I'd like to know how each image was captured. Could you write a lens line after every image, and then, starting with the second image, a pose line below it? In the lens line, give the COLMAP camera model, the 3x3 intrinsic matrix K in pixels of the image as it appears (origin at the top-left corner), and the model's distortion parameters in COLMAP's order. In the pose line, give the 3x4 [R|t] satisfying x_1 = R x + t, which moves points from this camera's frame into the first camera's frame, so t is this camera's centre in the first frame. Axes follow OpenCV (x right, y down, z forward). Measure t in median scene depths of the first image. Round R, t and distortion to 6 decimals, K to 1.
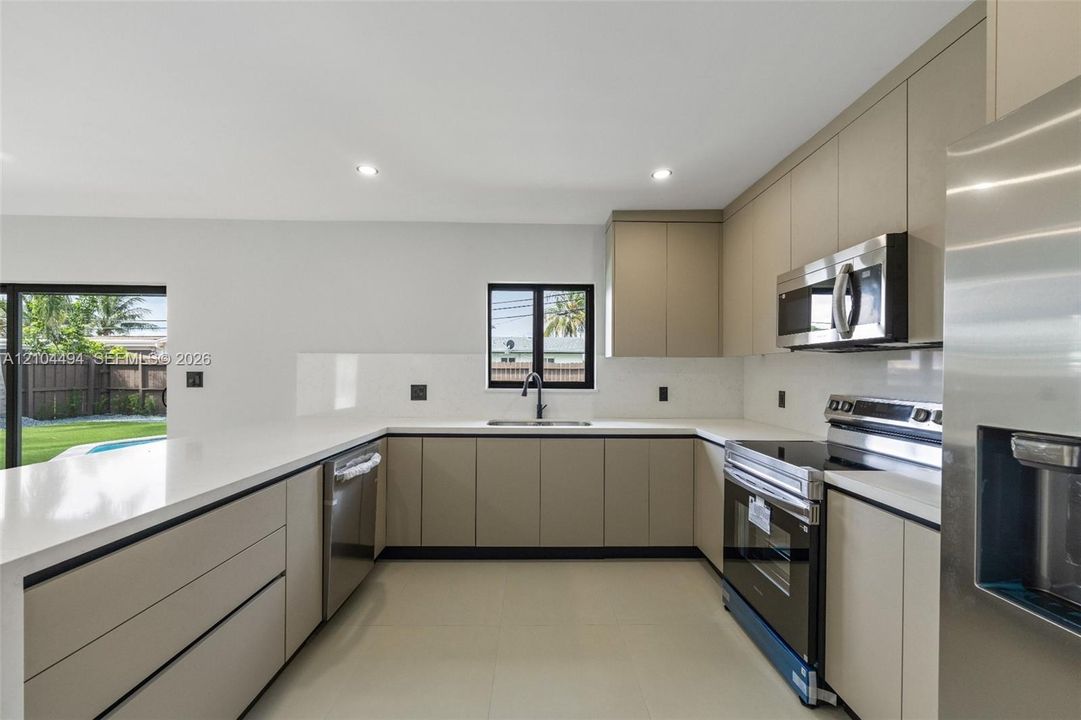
lens RADIAL K [[443.5, 0, 541.2], [0, 443.5, 372.9], [0, 0, 1]] dist [0.004968, 0.000247]
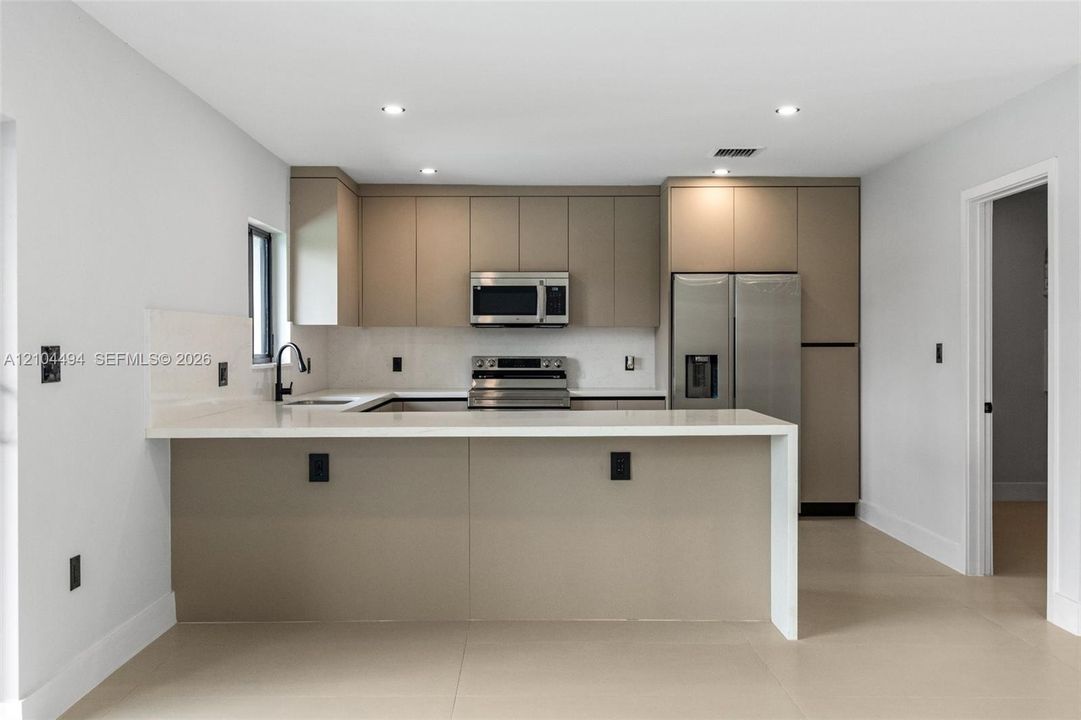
lens RADIAL K [[987.4, 0, 539.2], [0, 987.4, 354.0], [0, 0, 1]] dist [0.009923, 0.000000]
pose [[0.012506, -0.019557, 0.999731, -1.775516], [0.004172, 0.999801, 0.019507, -0.014104], [-0.999913, 0.003927, 0.012585, 0.517539]]
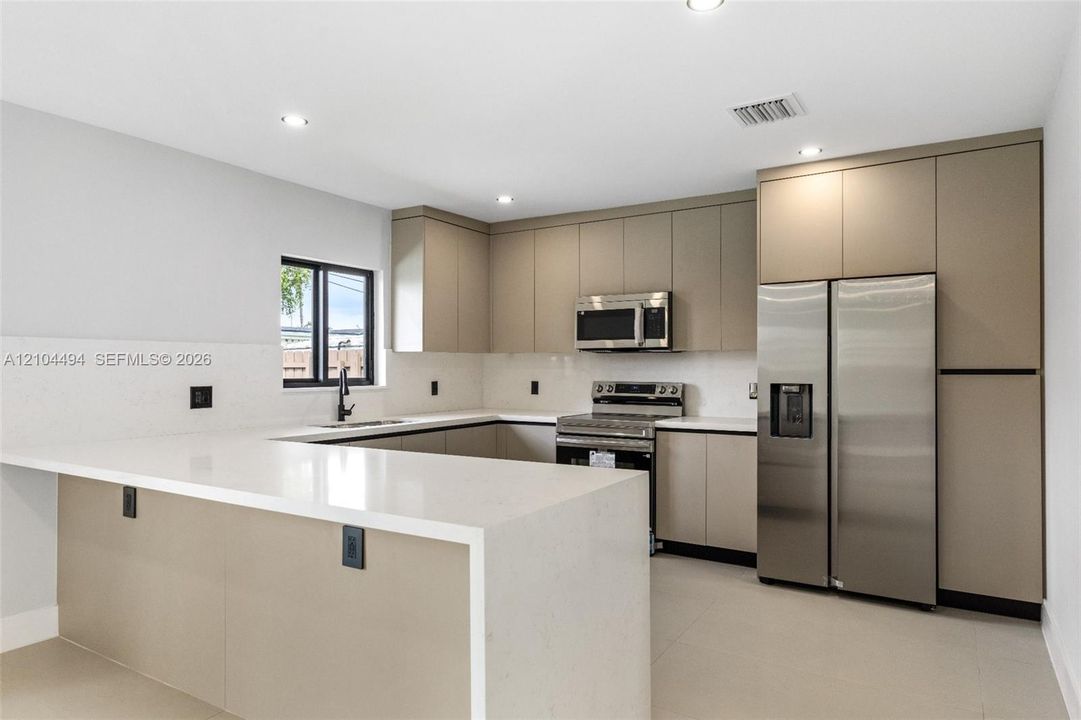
lens RADIAL K [[669.9, 0, 545.7], [0, 669.9, 364.0], [0, 0, 1]] dist [-0.005522, 0.000447]
pose [[0.546644, -0.002955, 0.837360, -0.889460], [0.006416, 0.999979, -0.000659, -0.005279], [-0.837341, 0.005733, 0.546651, -0.049831]]
